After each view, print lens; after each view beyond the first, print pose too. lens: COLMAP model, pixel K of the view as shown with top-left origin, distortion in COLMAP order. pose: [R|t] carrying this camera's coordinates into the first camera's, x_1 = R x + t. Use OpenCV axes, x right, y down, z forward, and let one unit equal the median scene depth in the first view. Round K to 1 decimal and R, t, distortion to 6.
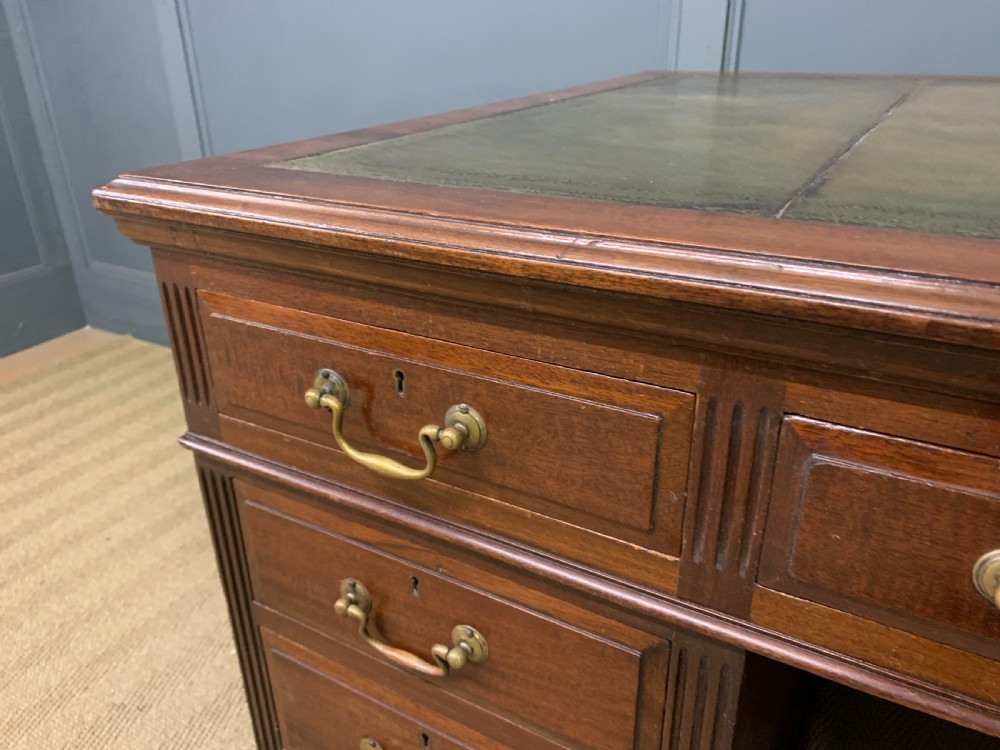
lens RADIAL K [[778.9, 0, 496.9], [0, 778.9, 376.7], [0, 0, 1]] dist [0.020541, -0.000754]
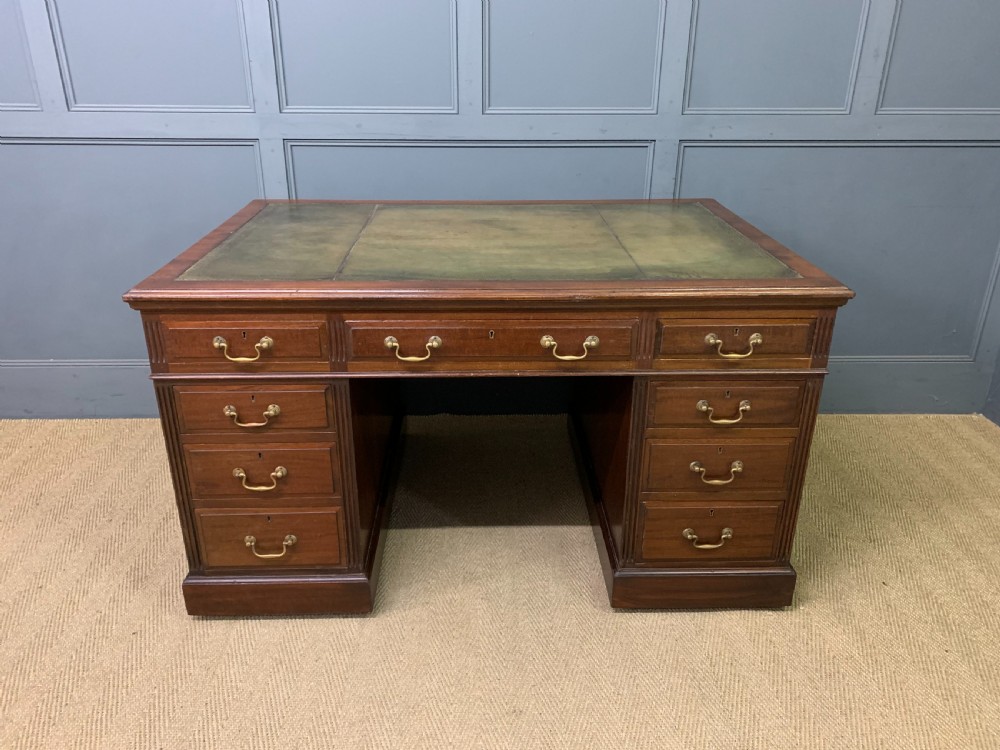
lens RADIAL K [[750.6, 0, 493.8], [0, 750.6, 368.1], [0, 0, 1]] dist [0.021550, -0.008919]
pose [[0.843285, -0.190791, 0.502463, -0.978826], [0.208334, 0.977818, 0.021641, 0.338155], [-0.495446, 0.086431, 0.864328, -2.717895]]
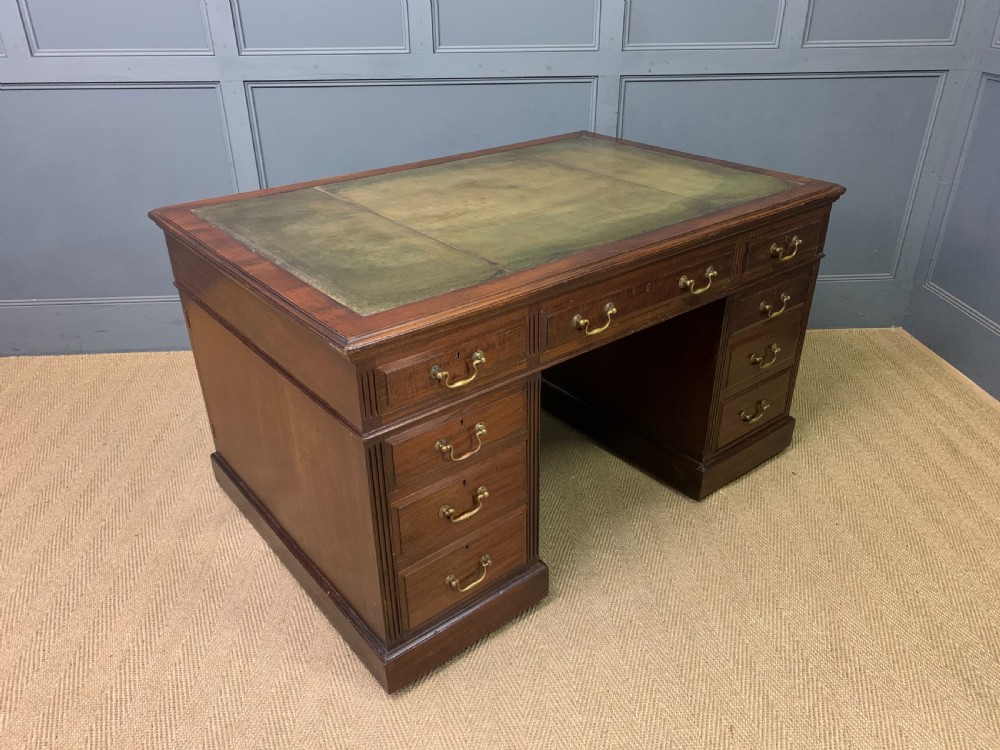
lens RADIAL K [[749.8, 0, 500.7], [0, 749.8, 372.9], [0, 0, 1]] dist [0.006489, 0.005607]
pose [[0.819500, -0.262335, 0.509510, -1.095850], [0.233264, 0.964785, 0.121563, 0.417465], [-0.523458, 0.019230, 0.851834, -3.243854]]
